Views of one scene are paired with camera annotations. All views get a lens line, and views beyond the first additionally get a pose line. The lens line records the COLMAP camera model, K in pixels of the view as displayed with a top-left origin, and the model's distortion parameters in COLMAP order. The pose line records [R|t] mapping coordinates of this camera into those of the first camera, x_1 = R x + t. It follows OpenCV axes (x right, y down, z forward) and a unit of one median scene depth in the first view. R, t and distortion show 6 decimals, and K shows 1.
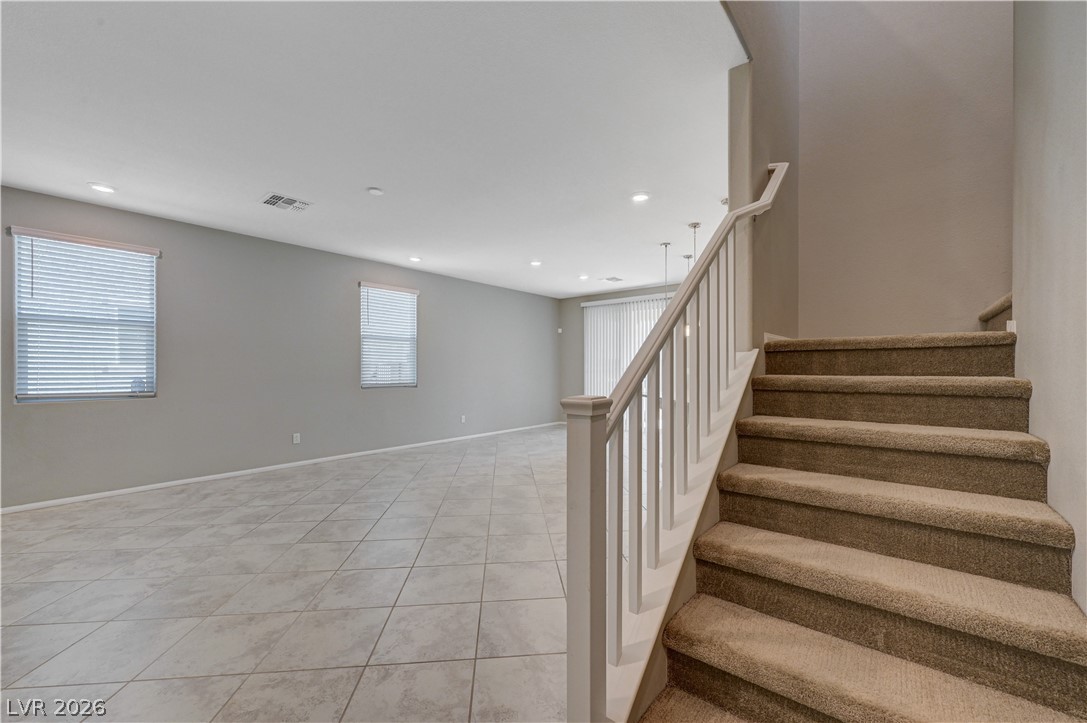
lens RADIAL K [[431.3, 0, 533.5], [0, 431.3, 366.2], [0, 0, 1]] dist [-0.001314, 0.001819]
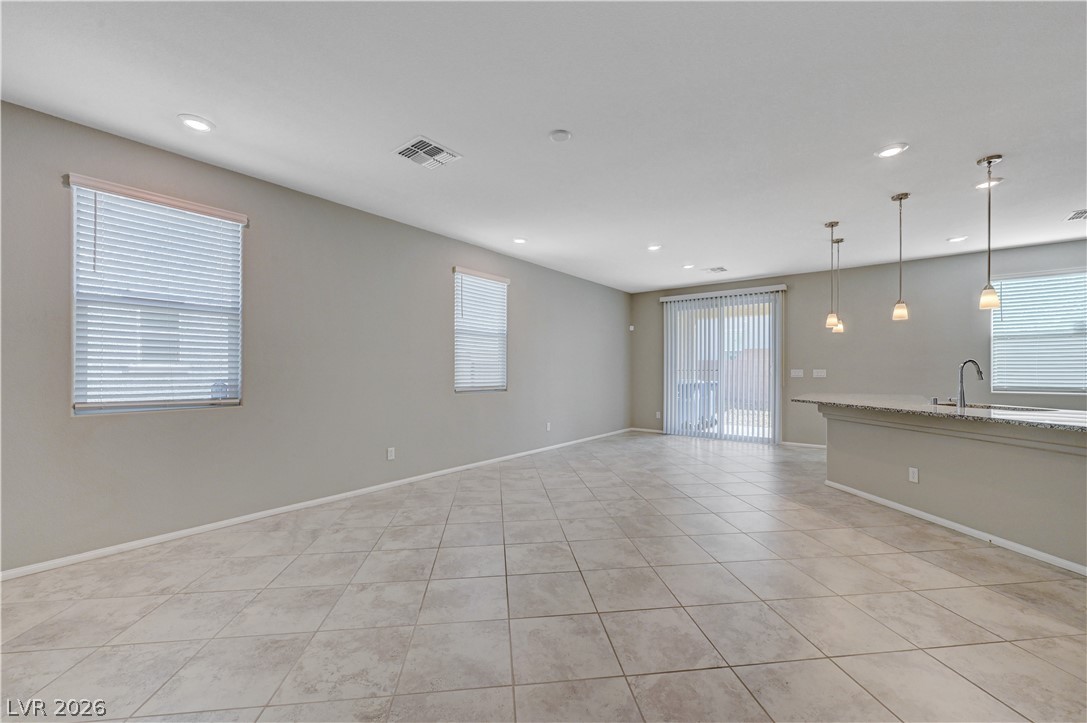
lens RADIAL K [[431.3, 0, 537.0], [0, 431.3, 365.6], [0, 0, 1]] dist [-0.001314, 0.001819]
pose [[0.999608, 0.002662, 0.027855, -0.367990], [-0.002564, 0.999990, -0.003540, 0.001703], [-0.027864, 0.003467, 0.999606, 0.208661]]
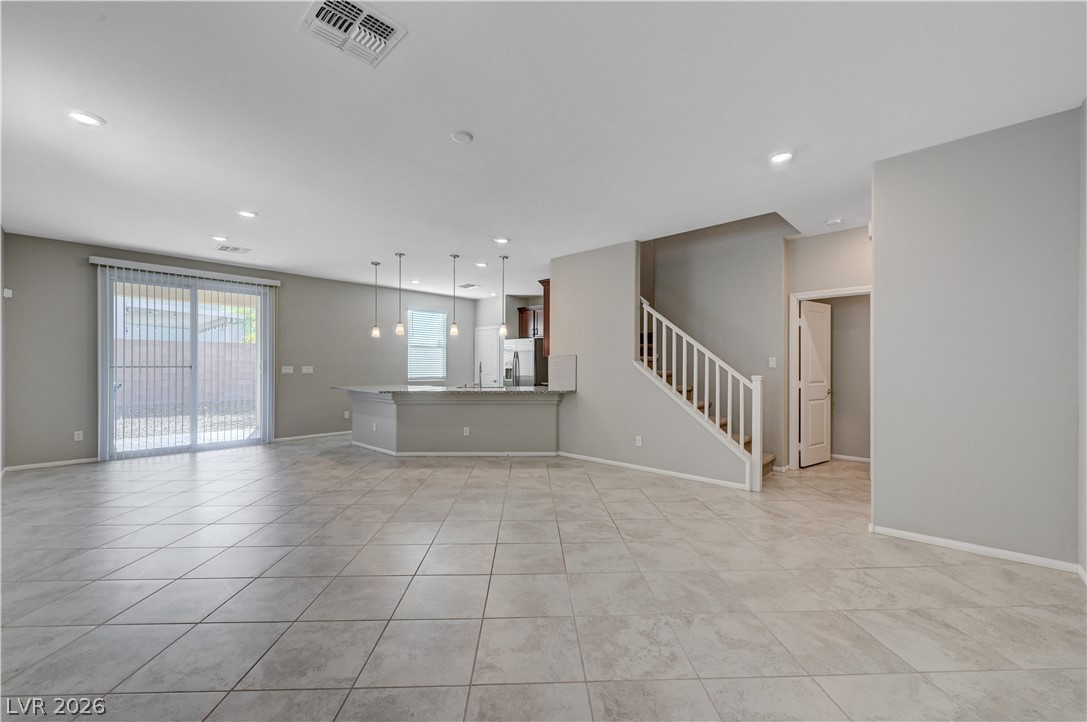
lens RADIAL K [[431.3, 0, 561.1], [0, 431.3, 363.5], [0, 0, 1]] dist [-0.001314, 0.001819]
pose [[0.032728, 0.010047, 0.999414, -0.977517], [-0.008164, 0.999919, -0.009785, 0.006161], [-0.999431, -0.007839, 0.032808, 0.689472]]
